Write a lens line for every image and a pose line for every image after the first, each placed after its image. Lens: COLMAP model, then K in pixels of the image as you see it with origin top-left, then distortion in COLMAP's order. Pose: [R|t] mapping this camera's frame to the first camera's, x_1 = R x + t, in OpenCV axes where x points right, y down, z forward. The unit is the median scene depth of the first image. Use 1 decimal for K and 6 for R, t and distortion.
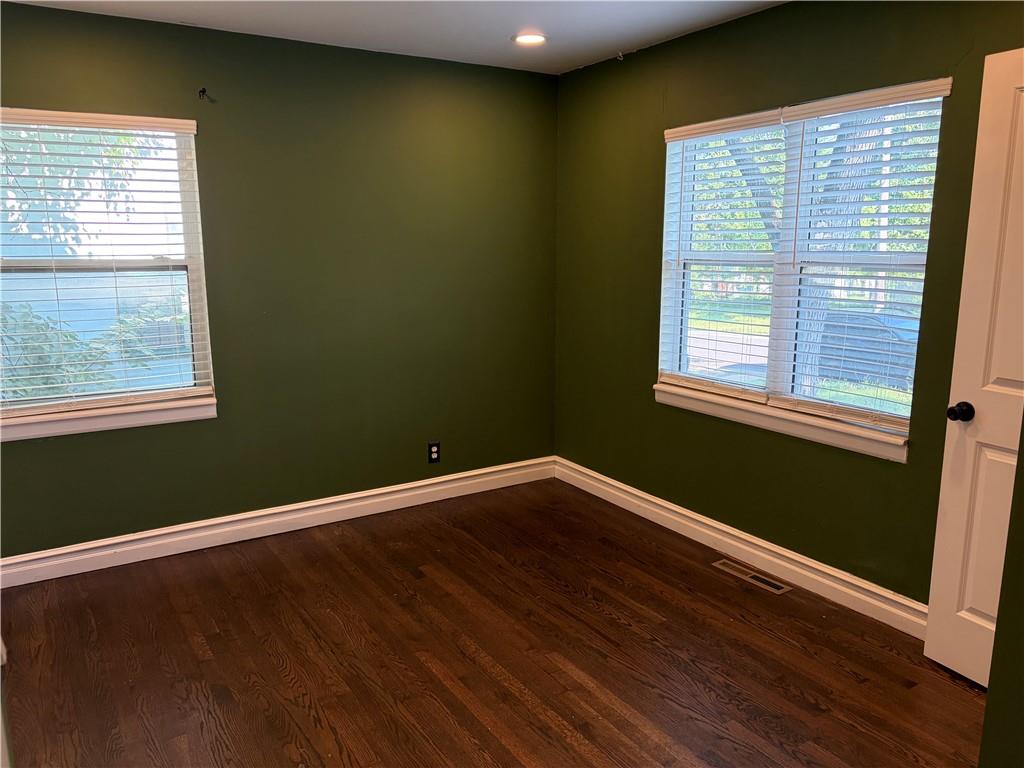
lens RADIAL K [[770.9, 0, 511.5], [0, 770.9, 381.5], [0, 0, 1]] dist [0.055563, -0.059007]
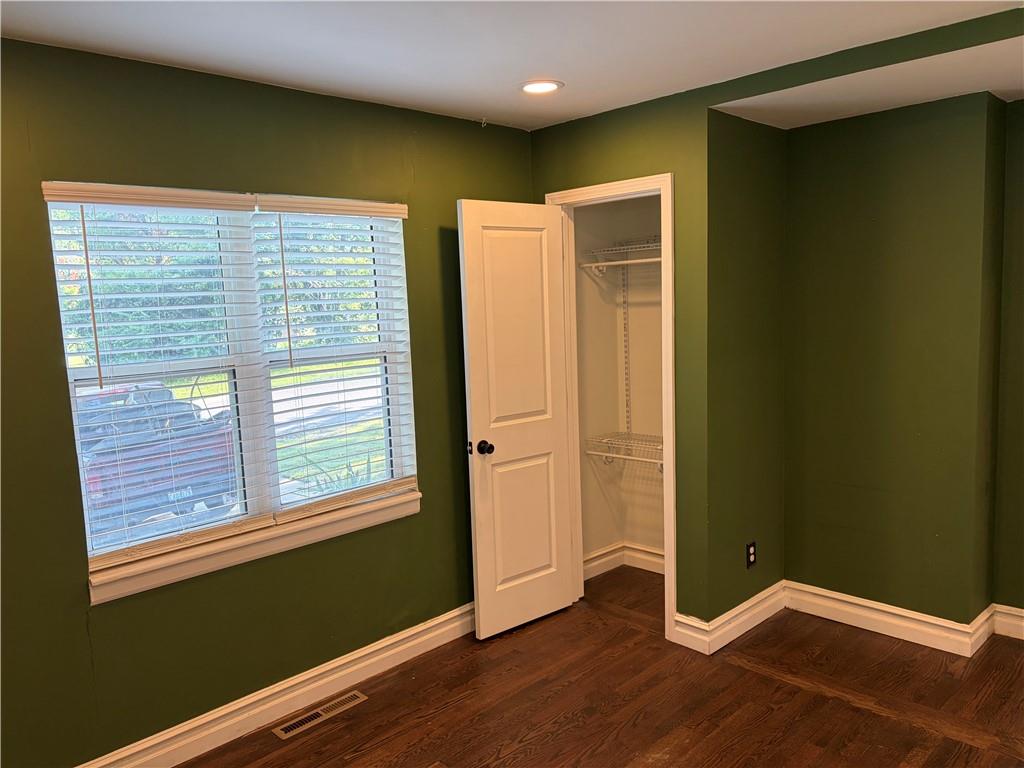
lens RADIAL K [[770.9, 0, 510.3], [0, 770.9, 389.1], [0, 0, 1]] dist [0.055563, -0.059007]
pose [[-0.217999, -0.097166, 0.971100, -0.592324], [0.221249, 0.964205, 0.146144, -0.196480], [-0.950539, 0.246714, -0.188698, 0.923206]]
